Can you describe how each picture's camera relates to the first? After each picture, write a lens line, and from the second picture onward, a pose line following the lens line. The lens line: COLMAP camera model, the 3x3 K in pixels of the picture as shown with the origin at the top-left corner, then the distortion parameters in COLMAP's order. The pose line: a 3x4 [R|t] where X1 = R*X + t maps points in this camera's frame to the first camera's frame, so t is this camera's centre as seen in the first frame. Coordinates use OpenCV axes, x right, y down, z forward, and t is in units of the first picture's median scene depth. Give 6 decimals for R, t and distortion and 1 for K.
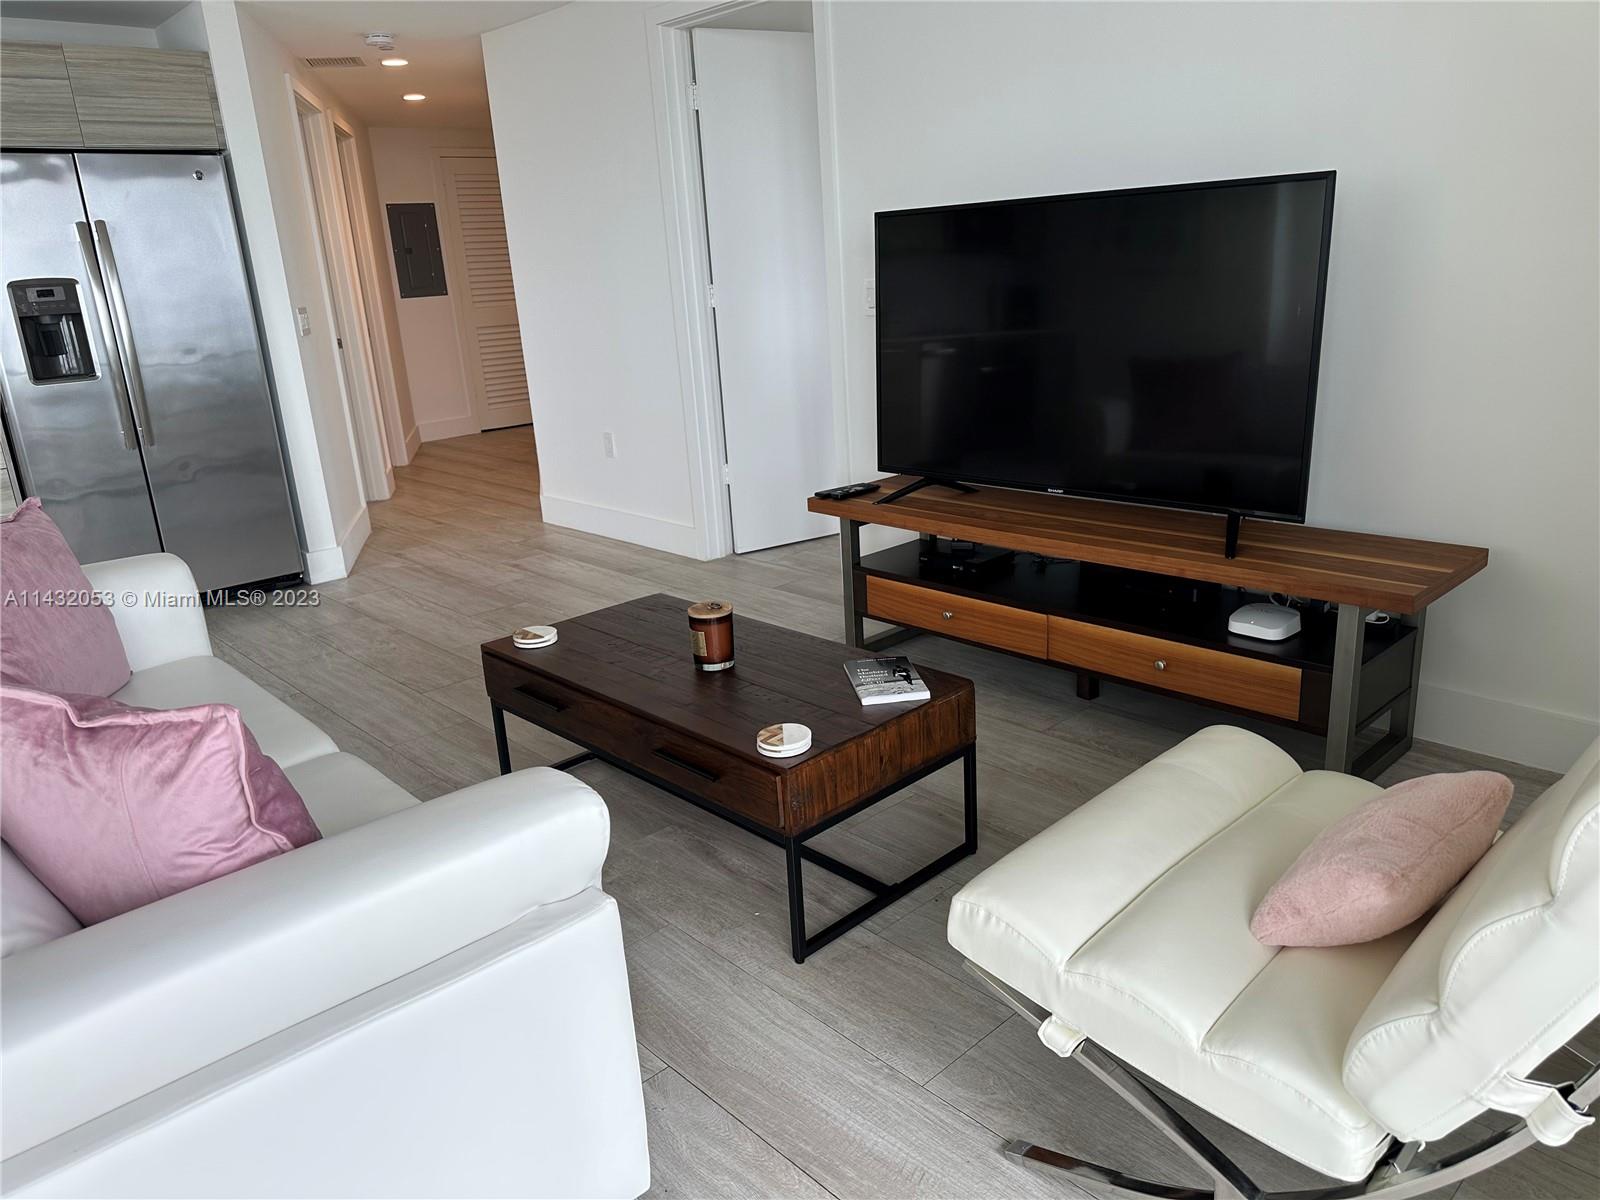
lens RADIAL K [[1130.1, 0, 812.0], [0, 1130.1, 602.3], [0, 0, 1]] dist [0.067310, -0.079252]
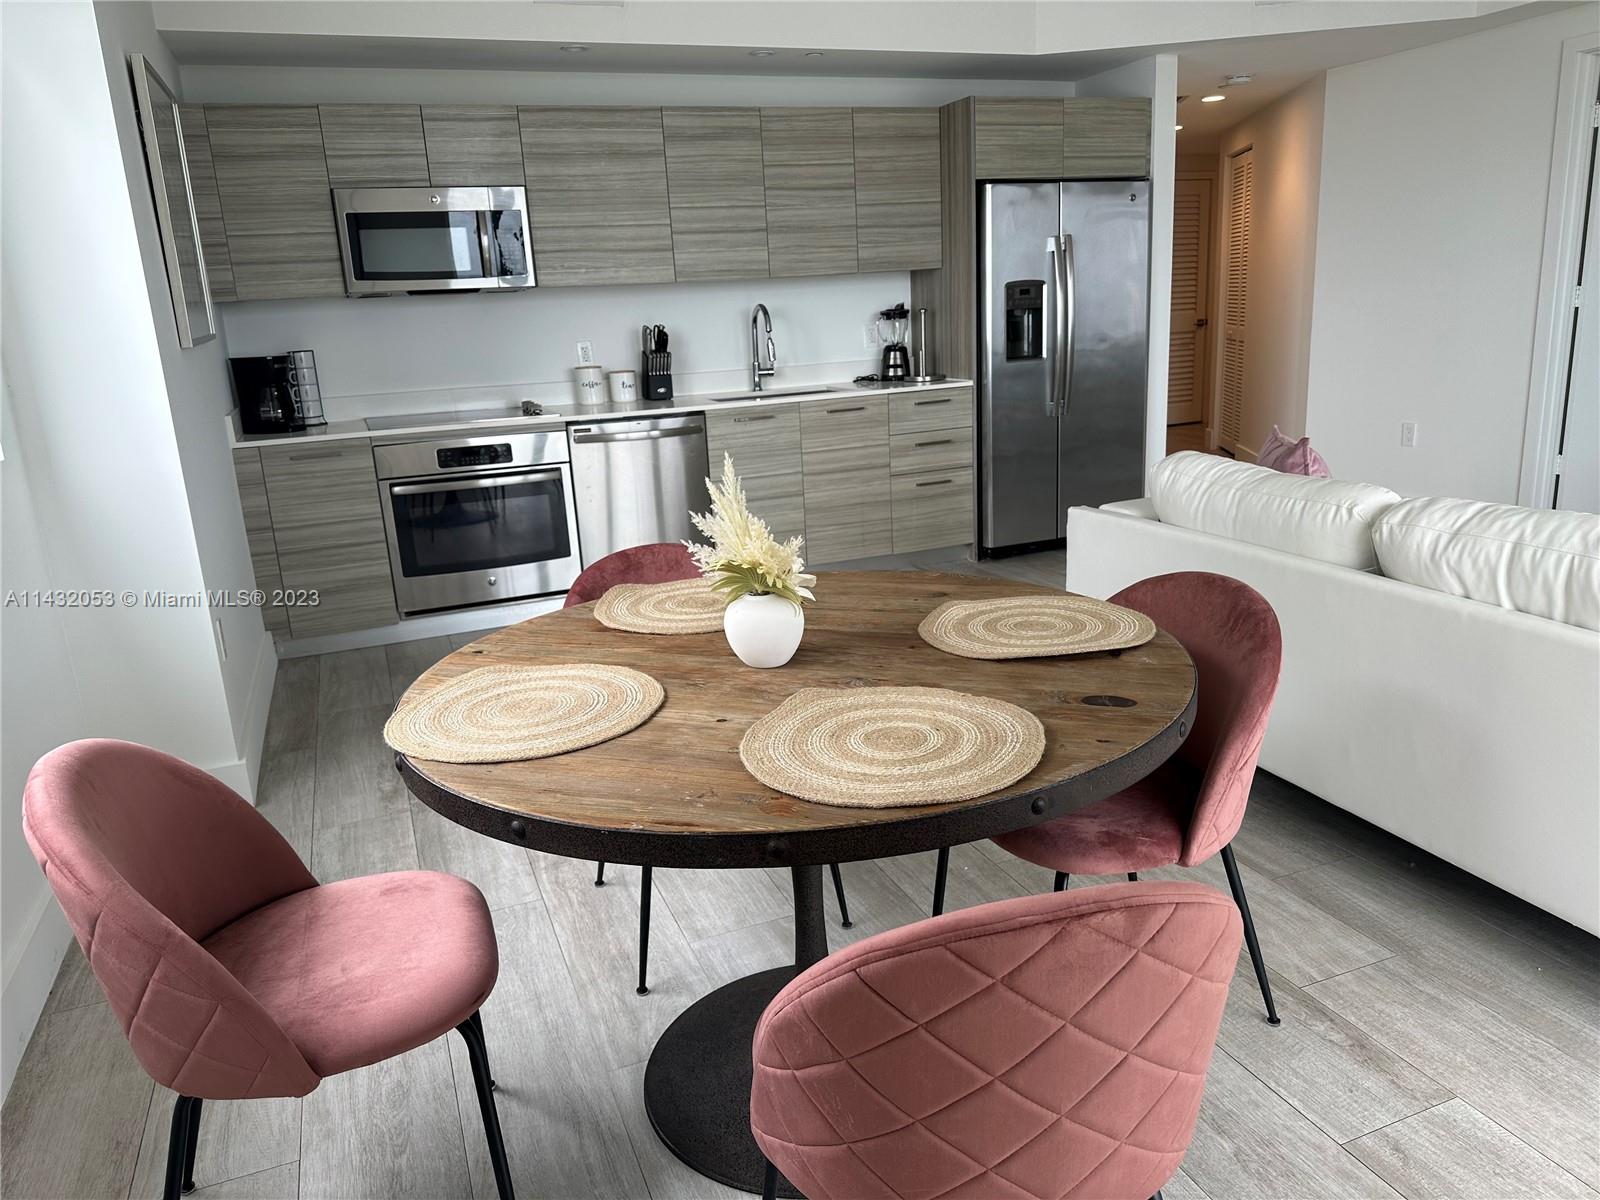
lens RADIAL K [[1130.1, 0, 810.1], [0, 1130.1, 604.2], [0, 0, 1]] dist [0.067310, -0.079252]
pose [[0.933169, 0.098497, -0.345679, -0.411510], [-0.104497, 0.994524, 0.001286, 0.104708], [0.343913, 0.034922, 0.938352, -0.277671]]
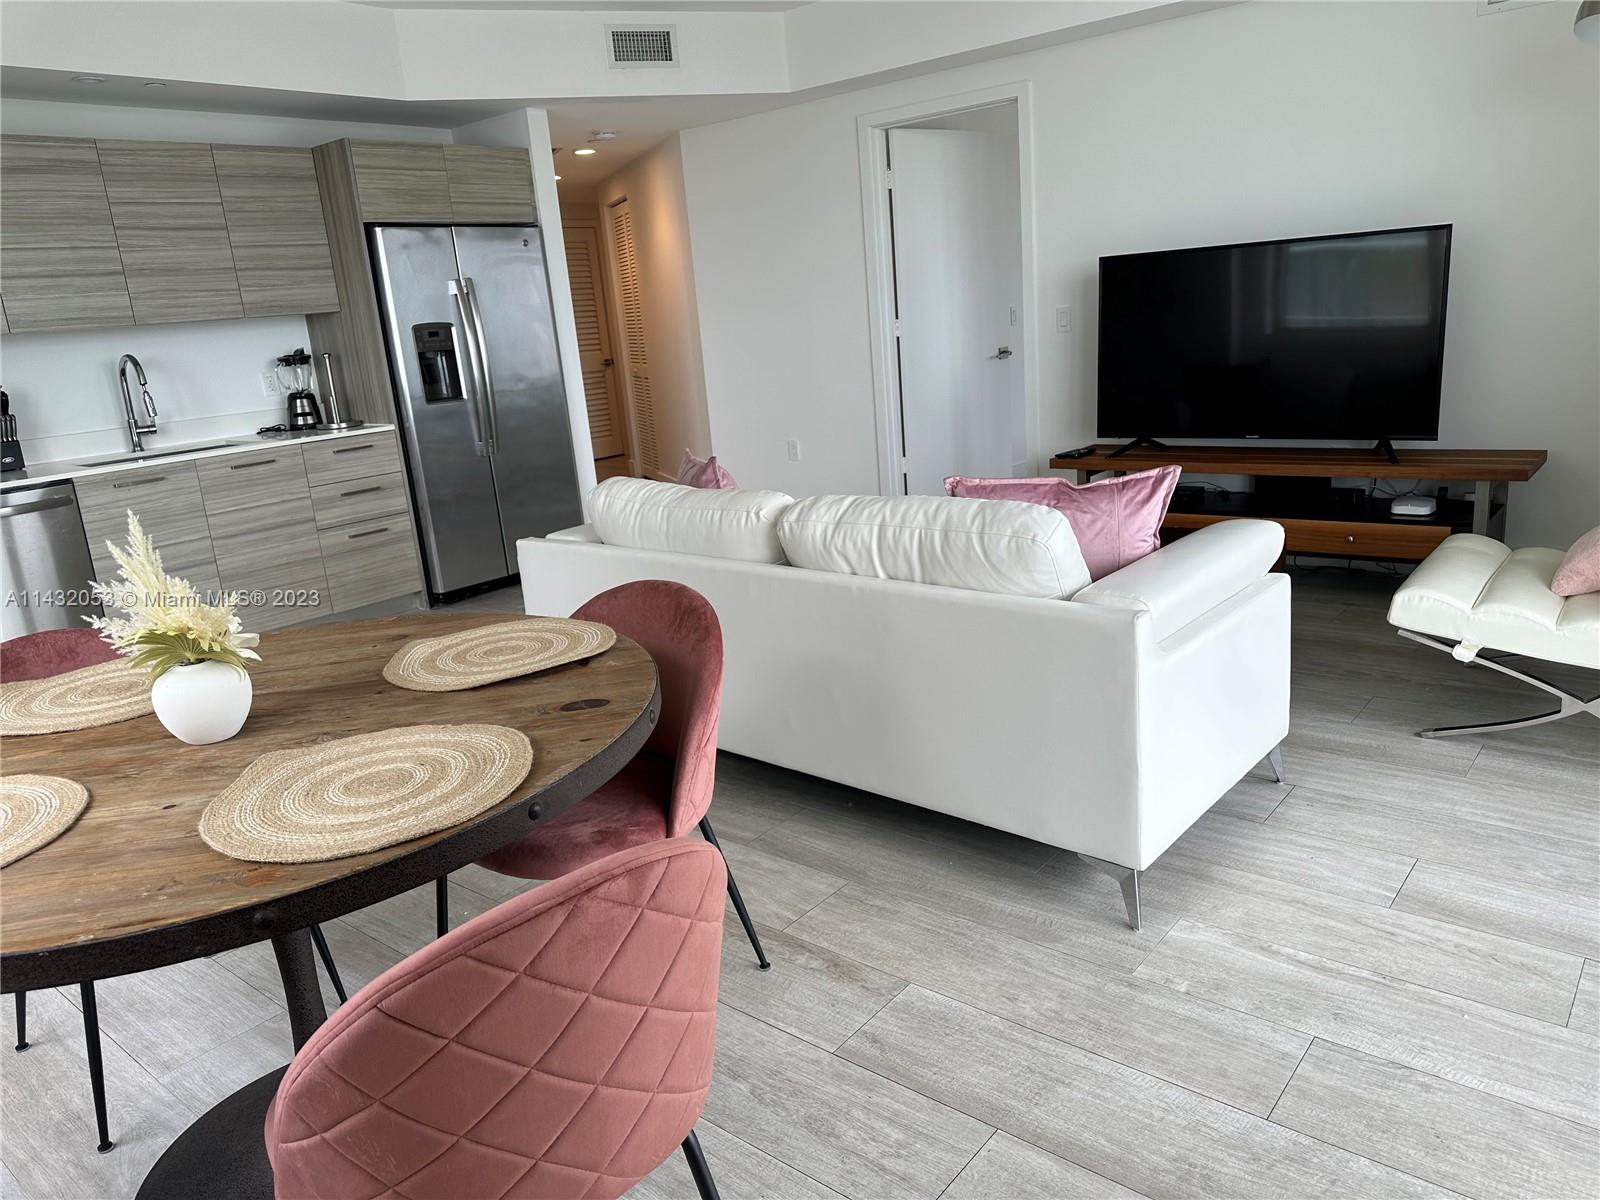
lens RADIAL K [[1130.1, 0, 812.9], [0, 1130.1, 603.2], [0, 0, 1]] dist [0.067310, -0.079252]
pose [[0.991350, -0.054754, 0.119277, -0.411169], [0.060516, 0.997142, -0.045224, 0.114645], [-0.116460, 0.052051, 0.991831, -0.304903]]
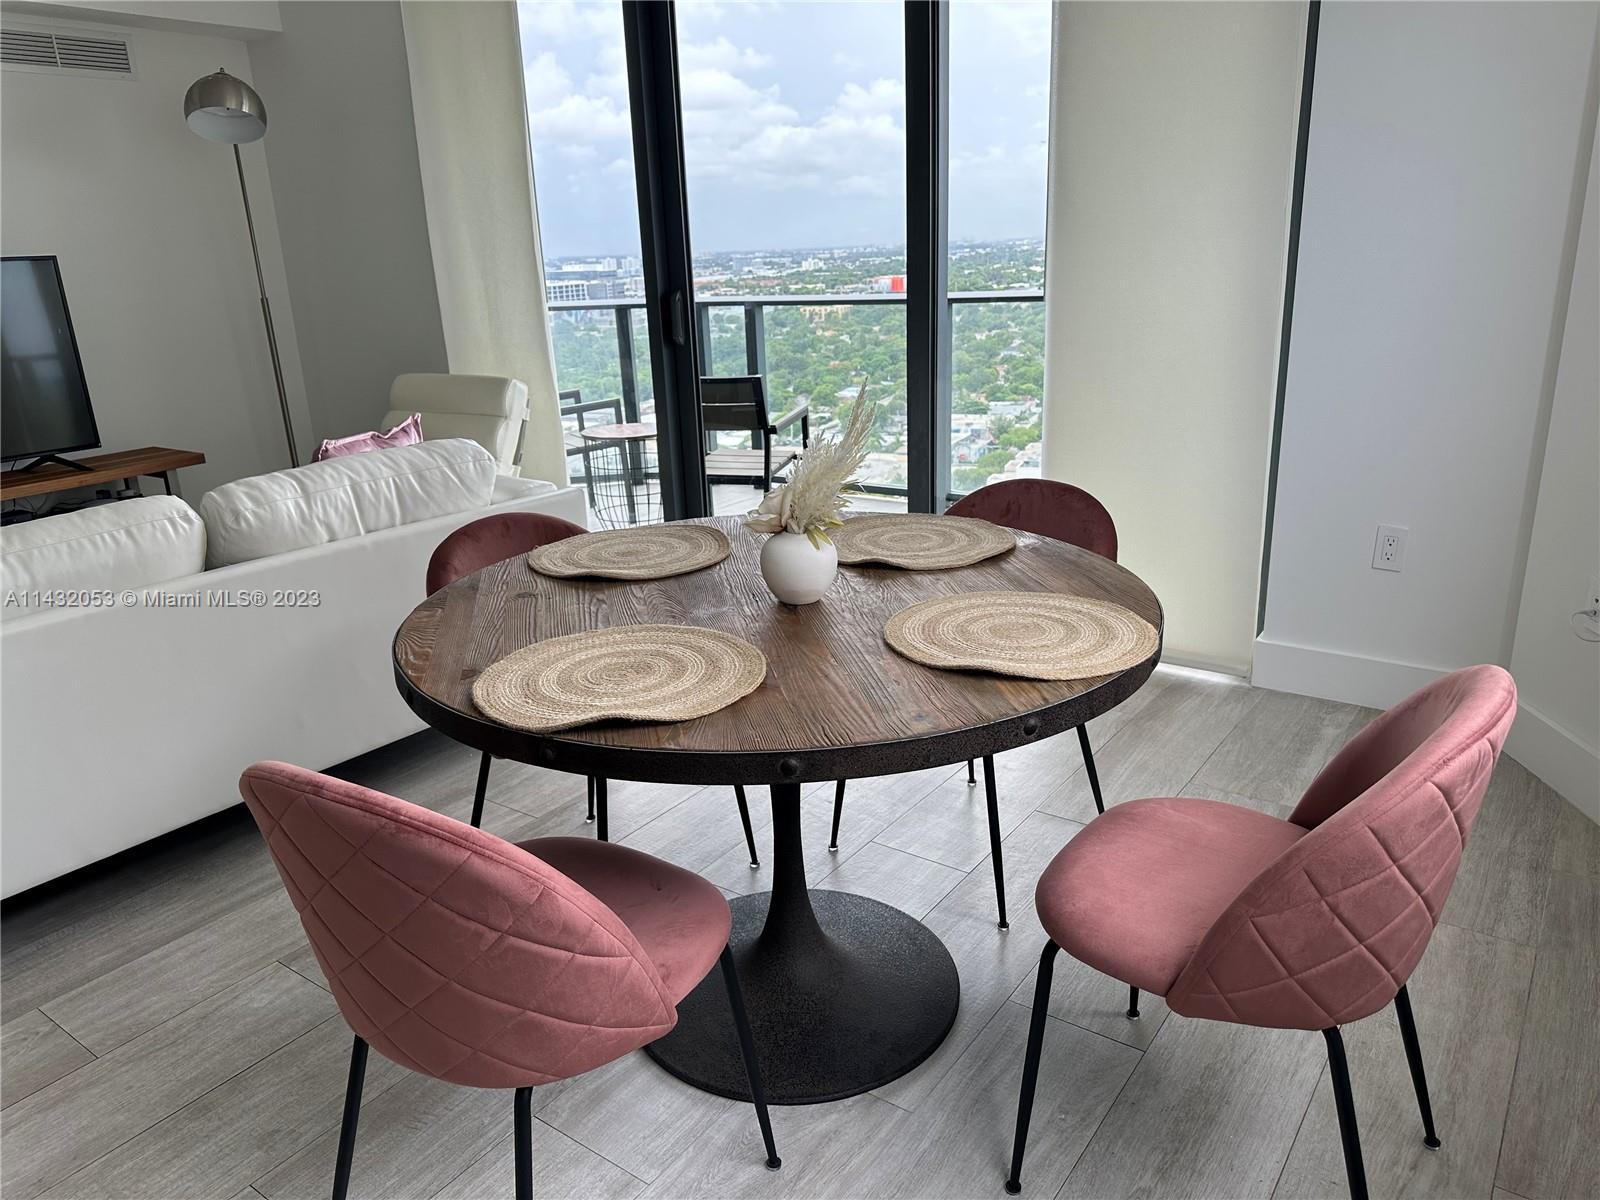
lens RADIAL K [[1130.1, 0, 795.5], [0, 1130.1, 603.9], [0, 0, 1]] dist [0.067310, -0.079252]
pose [[-0.186390, -0.233379, 0.954355, -1.008329], [0.340266, 0.895925, 0.285546, 0.003111], [-0.921671, 0.377958, -0.087580, 0.170469]]
